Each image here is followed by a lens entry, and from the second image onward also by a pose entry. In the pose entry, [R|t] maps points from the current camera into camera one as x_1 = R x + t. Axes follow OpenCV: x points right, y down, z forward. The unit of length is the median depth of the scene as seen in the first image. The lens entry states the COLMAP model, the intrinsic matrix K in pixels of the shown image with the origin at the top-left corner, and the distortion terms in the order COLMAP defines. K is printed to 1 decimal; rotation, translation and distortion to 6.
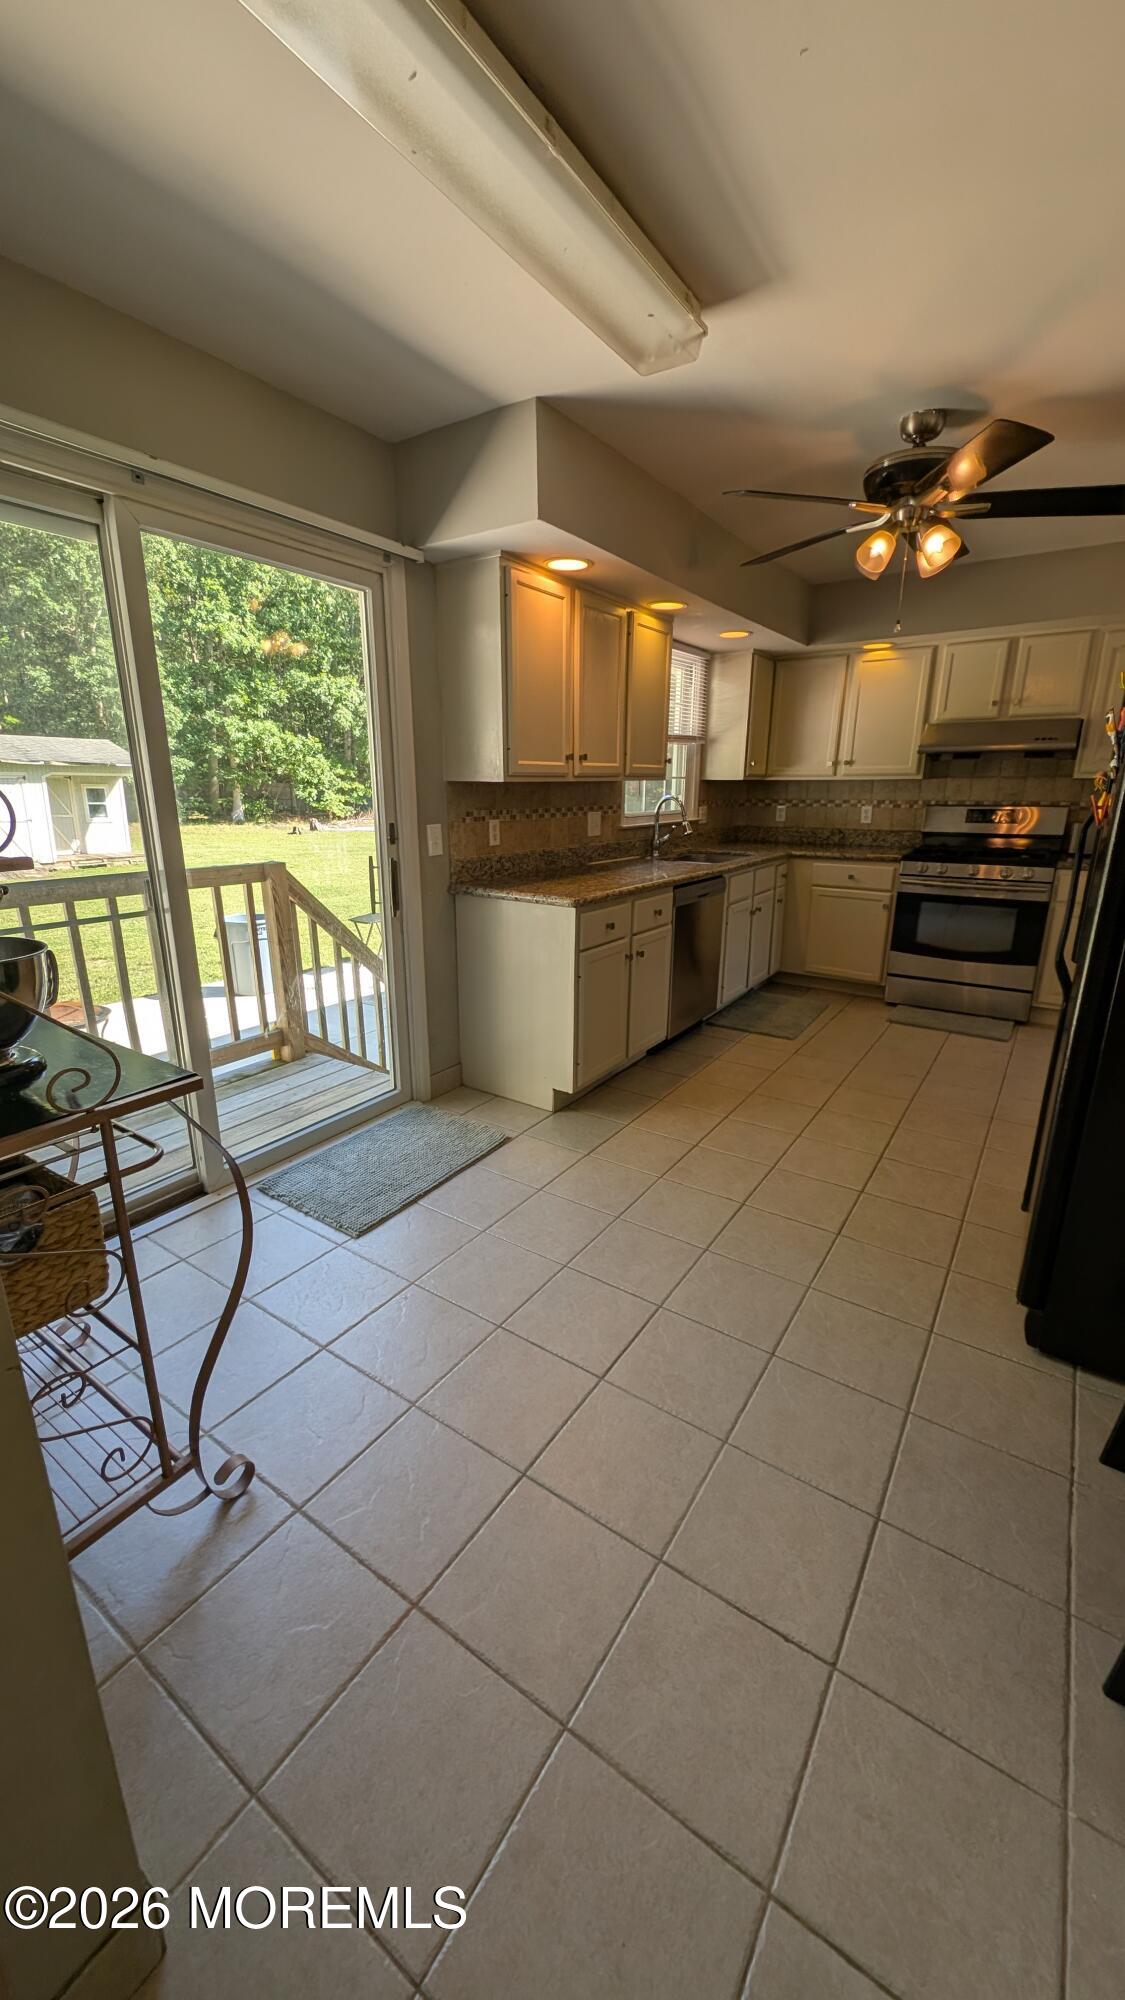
lens RADIAL K [[744.2, 0, 561.0], [0, 744.2, 1001.5], [0, 0, 1]] dist [0.001111, -0.000178]
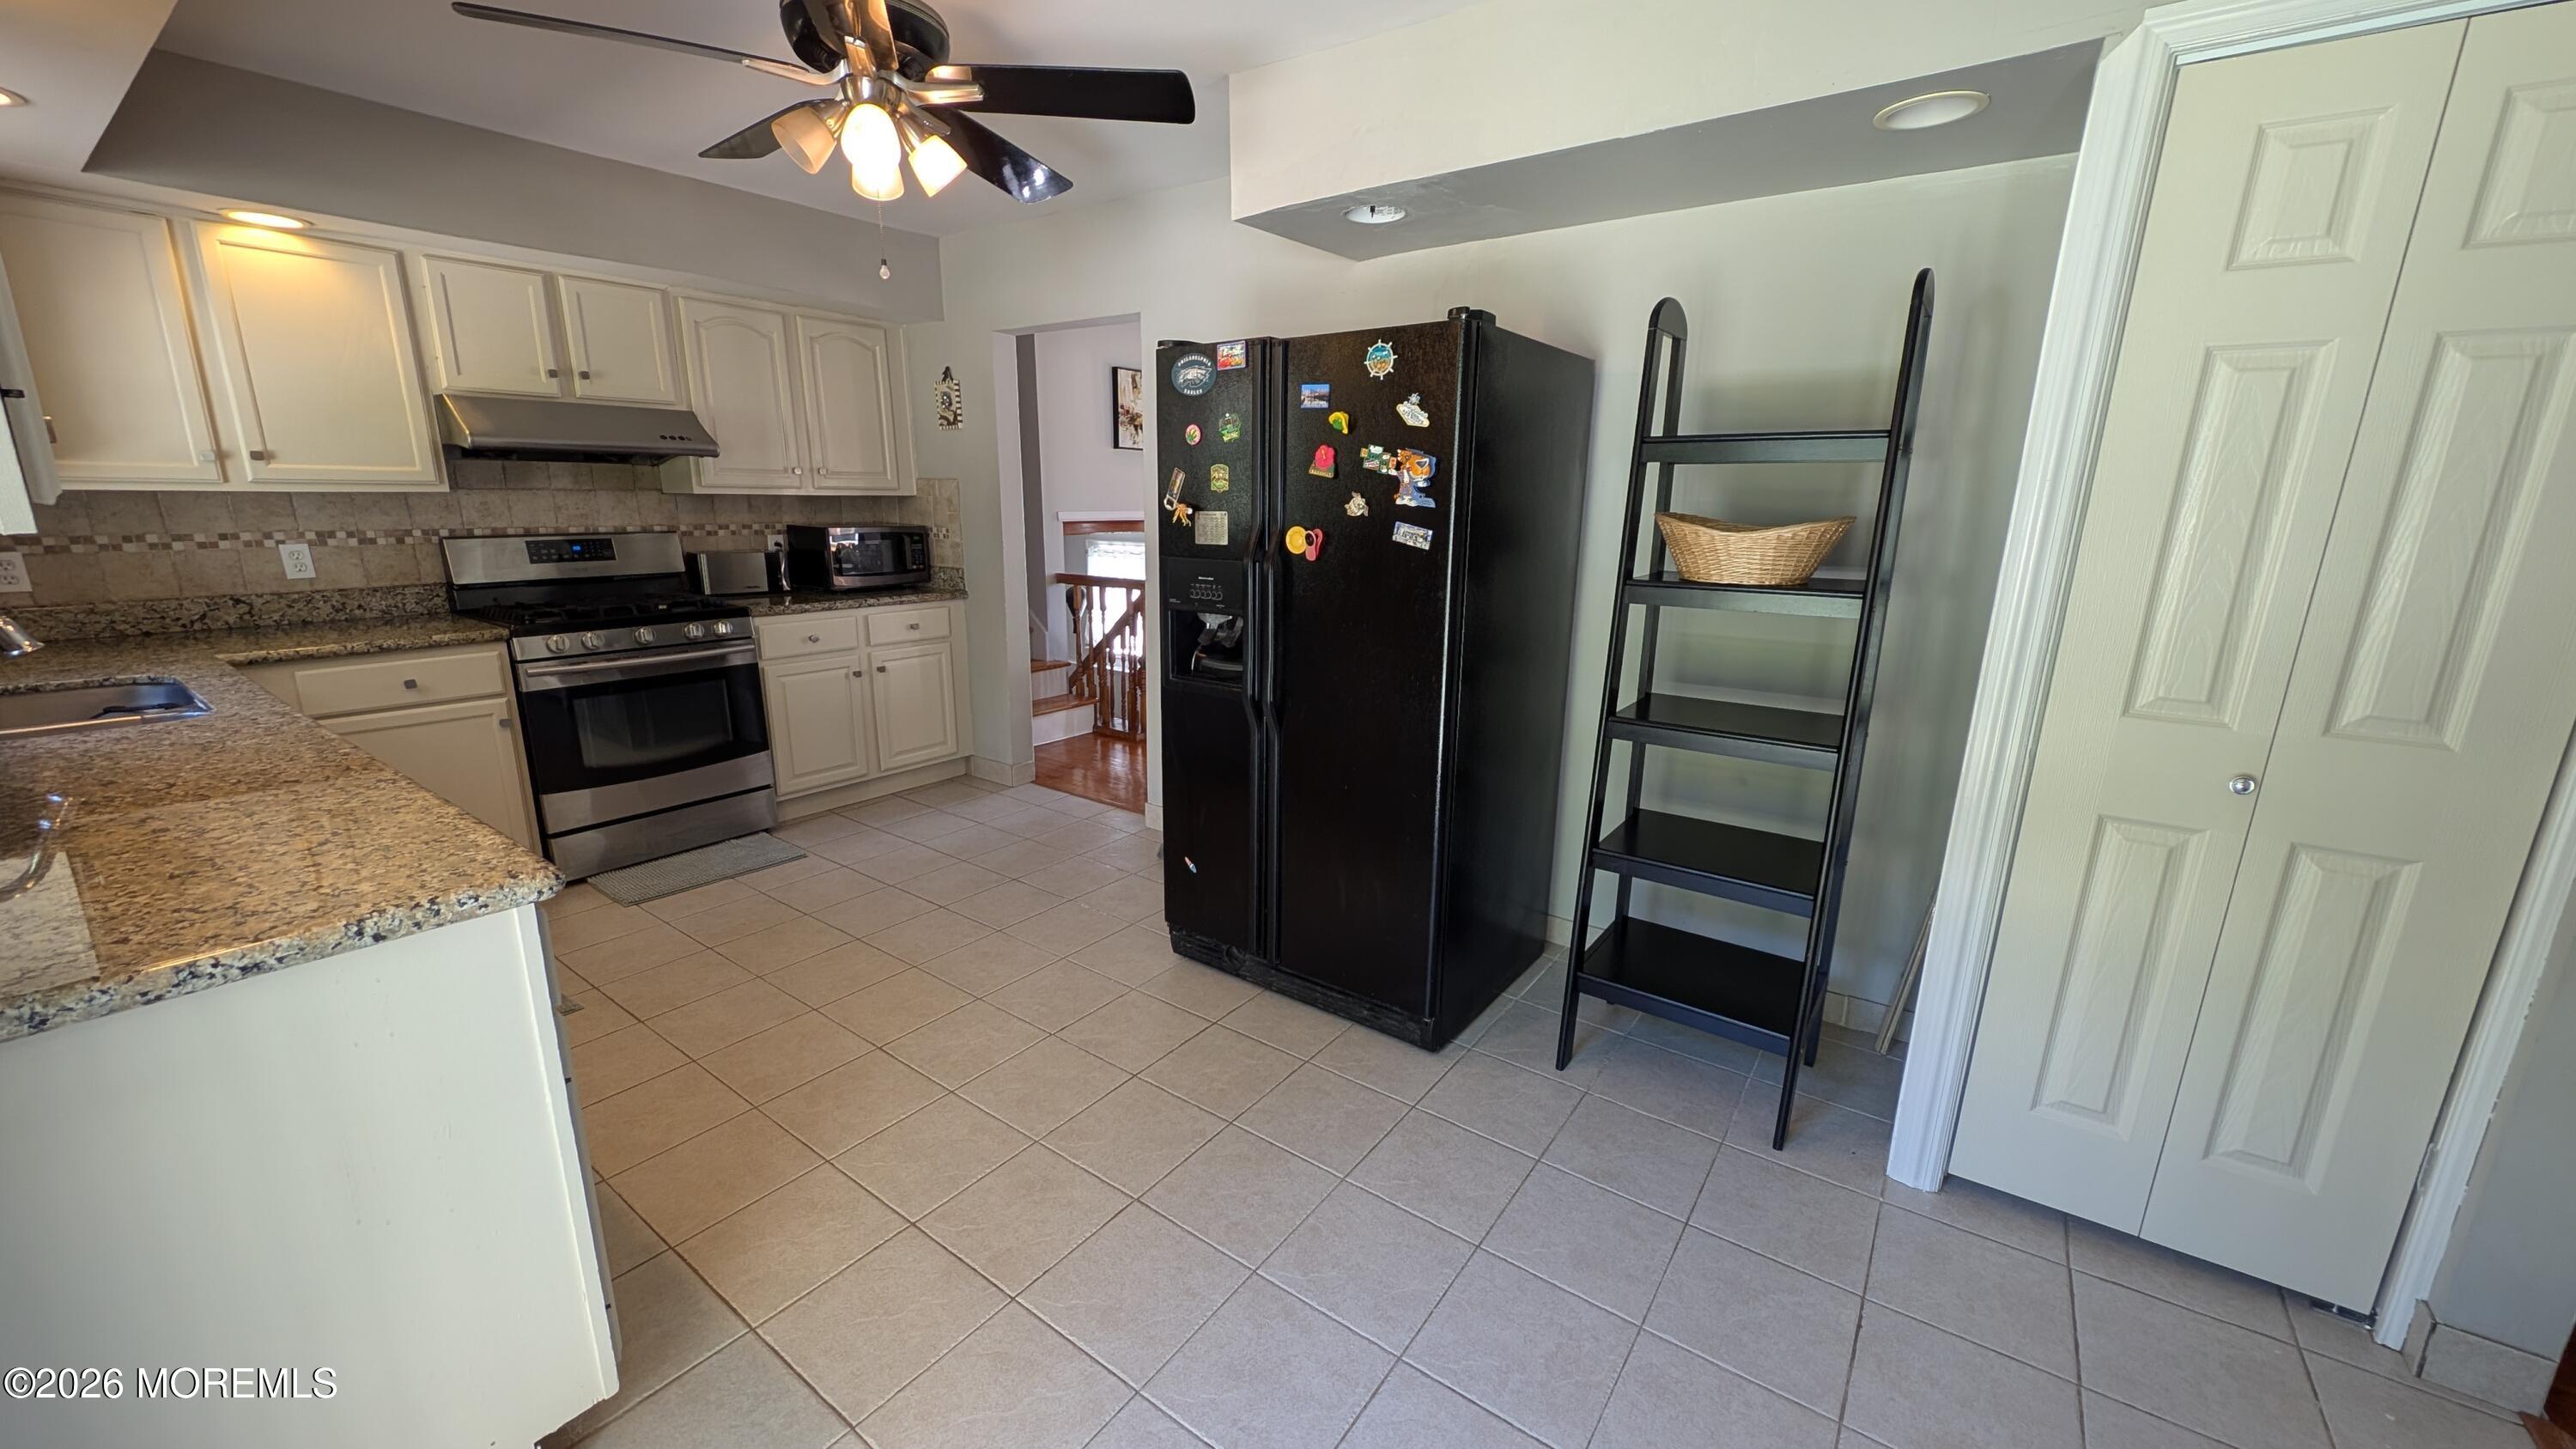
lens RADIAL K [[958.7, 0, 1284.8], [0, 958.7, 722.7], [0, 0, 1]] dist [0.001111, -0.000178]
pose [[0.026988, -0.228054, 0.973274, -0.238942], [0.267503, 0.939768, 0.212786, -0.128615], [-0.963179, 0.254611, 0.086368, 0.400701]]
